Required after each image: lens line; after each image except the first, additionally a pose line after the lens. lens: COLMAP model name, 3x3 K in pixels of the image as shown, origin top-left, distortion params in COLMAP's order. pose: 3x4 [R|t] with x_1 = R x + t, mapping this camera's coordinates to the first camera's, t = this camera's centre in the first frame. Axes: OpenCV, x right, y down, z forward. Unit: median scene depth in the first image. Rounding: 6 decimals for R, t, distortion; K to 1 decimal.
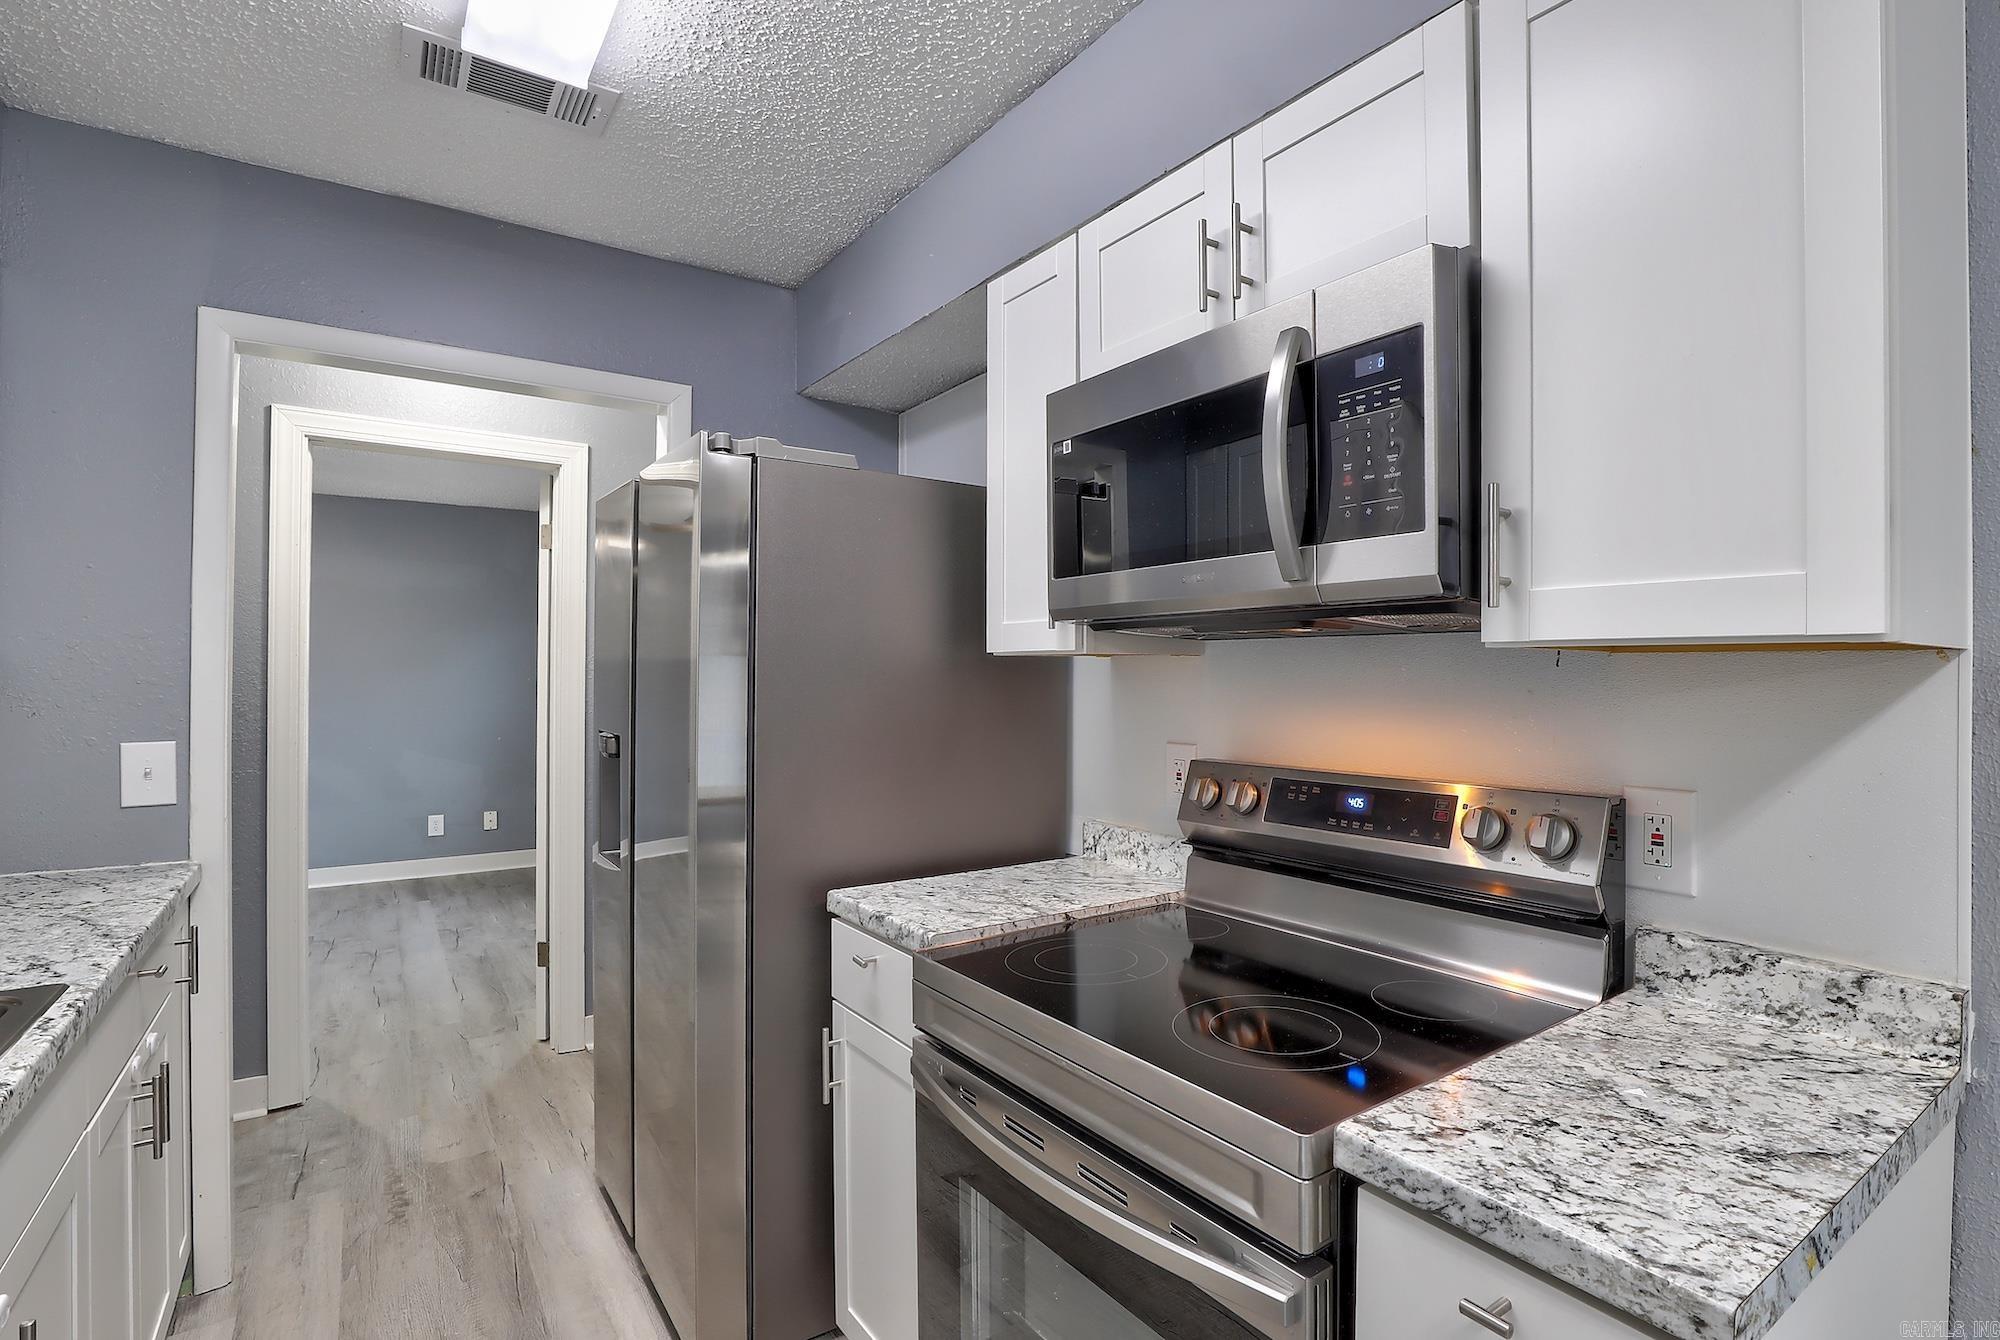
lens RADIAL K [[927.8, 0, 1000.0], [0, 927.8, 670.0], [0, 0, 1]] dist [0.000725, 0.000175]
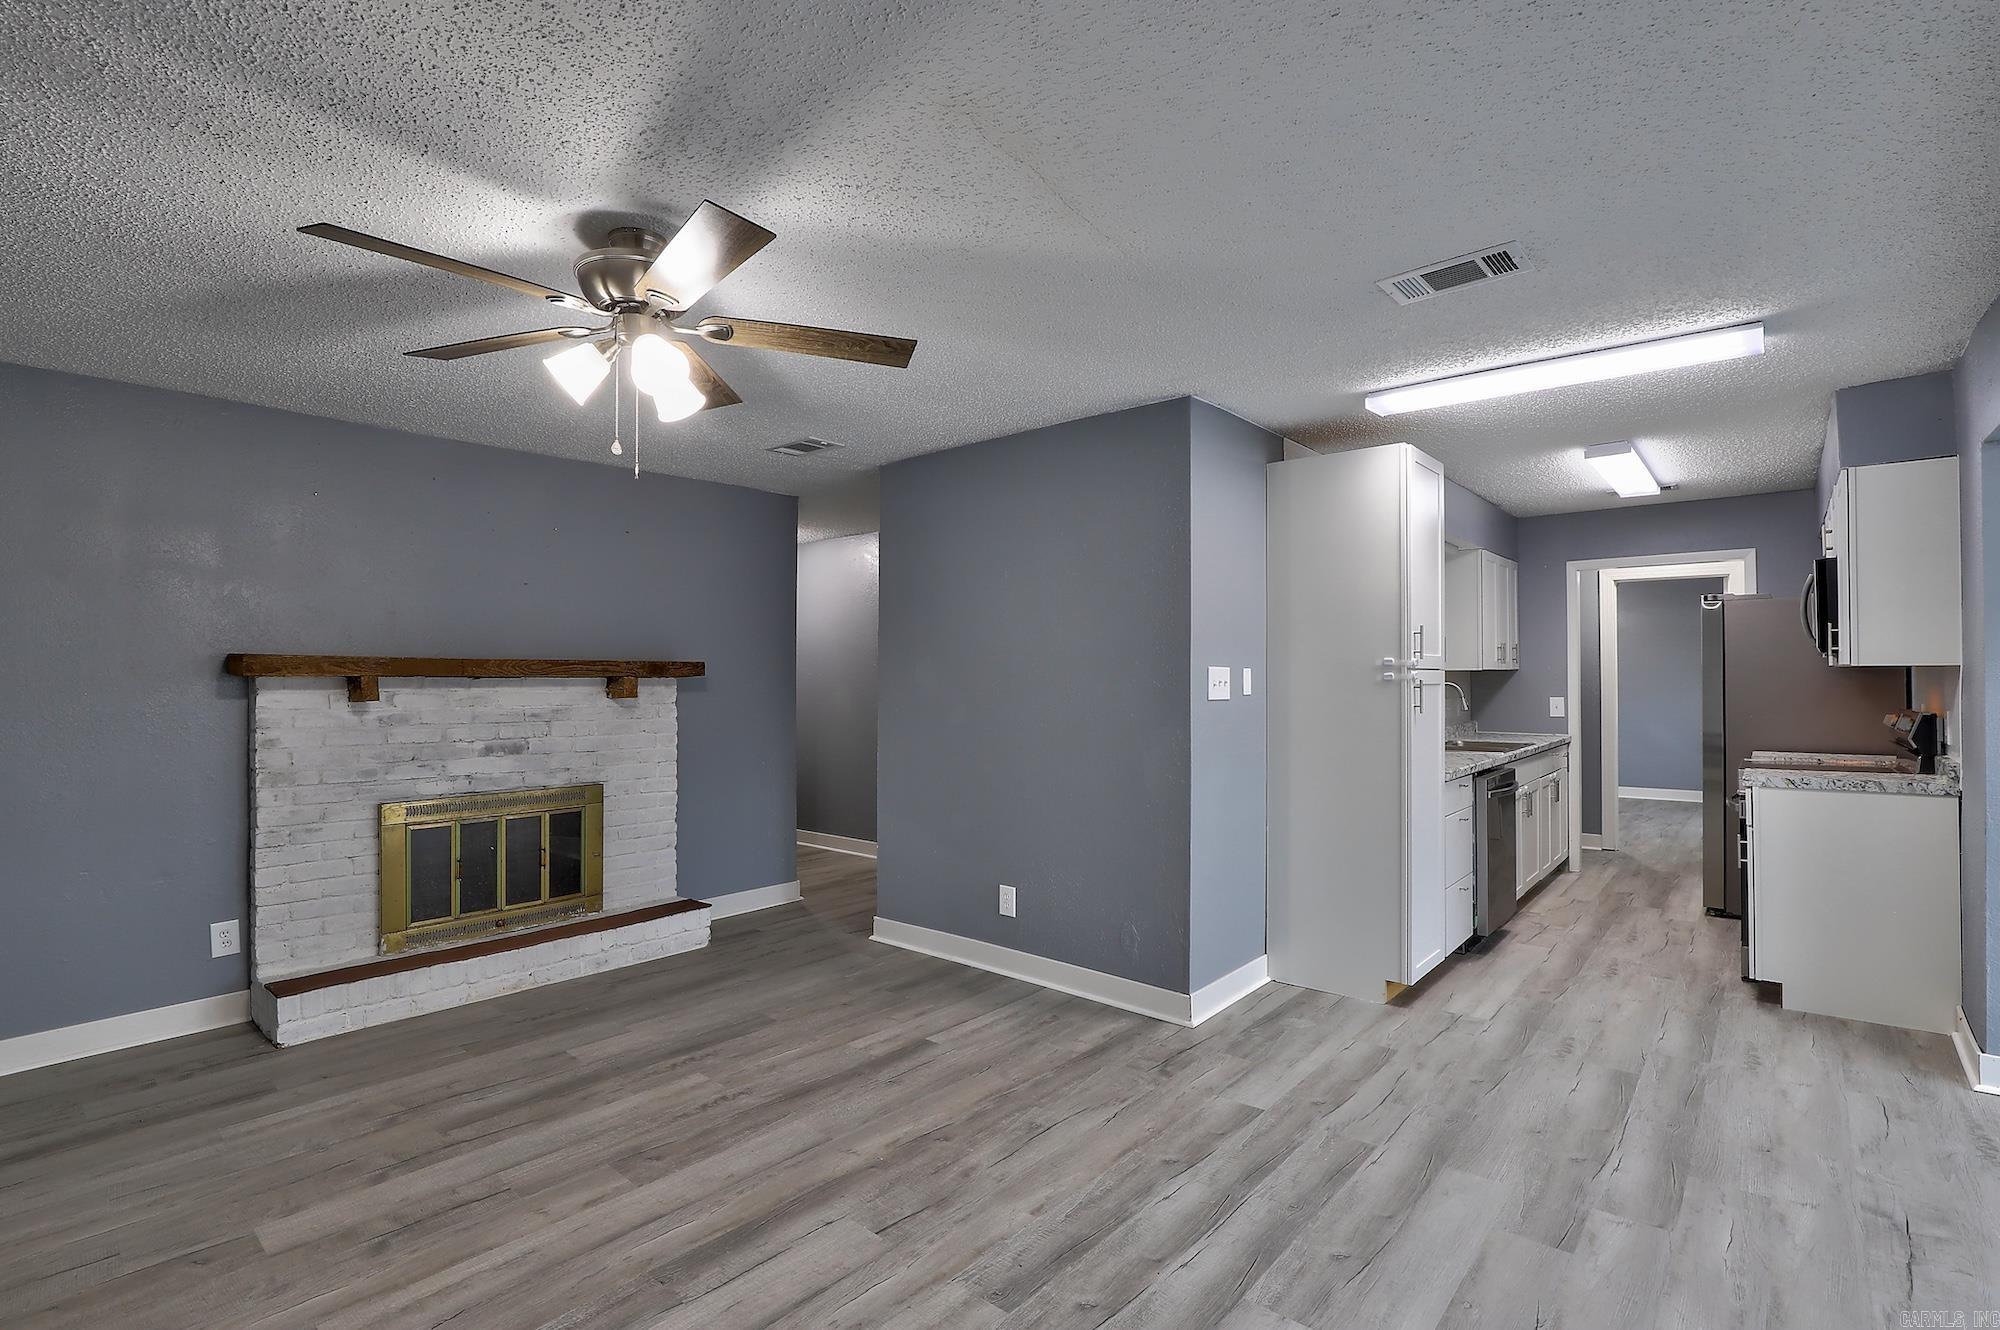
lens RADIAL K [[940.6, 0, 1000.0], [0, 940.6, 665.0], [0, 0, 1]] dist [-0.038725, 0.009634]
pose [[0.255706, -0.014062, -0.966652, 2.176095], [0.006895, 0.999895, -0.012721, -0.016283], [0.966730, -0.003412, 0.255776, -2.163887]]
